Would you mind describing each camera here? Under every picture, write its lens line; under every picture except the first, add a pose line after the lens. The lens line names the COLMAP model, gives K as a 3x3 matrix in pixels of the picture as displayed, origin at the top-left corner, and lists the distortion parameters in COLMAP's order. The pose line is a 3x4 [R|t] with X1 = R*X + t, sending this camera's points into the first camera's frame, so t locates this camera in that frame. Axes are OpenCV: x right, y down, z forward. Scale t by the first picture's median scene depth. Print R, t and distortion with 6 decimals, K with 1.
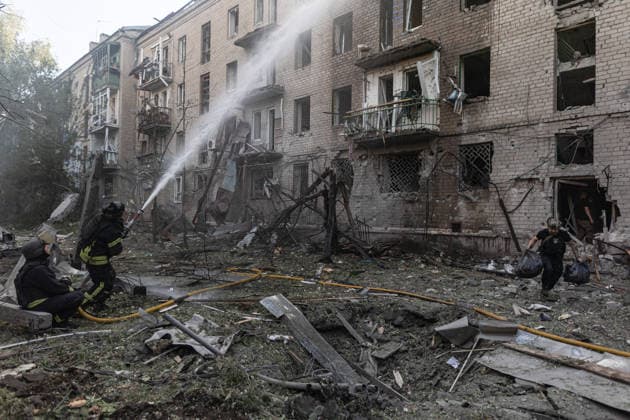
lens RADIAL K [[428.2, 0, 315.0], [0, 428.2, 210.0], [0, 0, 1]] dist [0.026741, -0.018398]
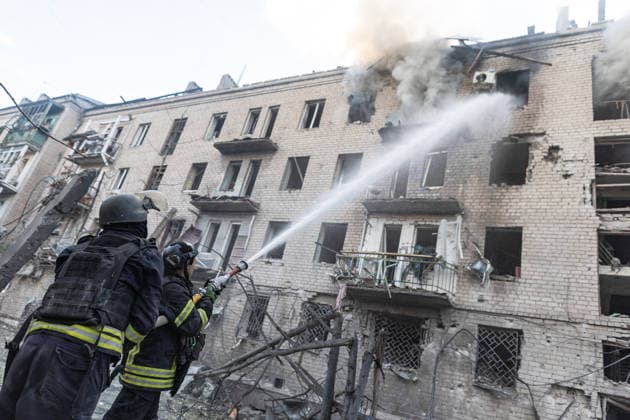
lens RADIAL K [[428.2, 0, 315.0], [0, 428.2, 210.0], [0, 0, 1]] dist [0.026741, -0.018398]
pose [[0.929831, 0.309474, 0.199099, -0.207171], [-0.220341, 0.901564, -0.372332, 0.032661], [-0.294728, 0.302336, 0.906492, 0.277858]]
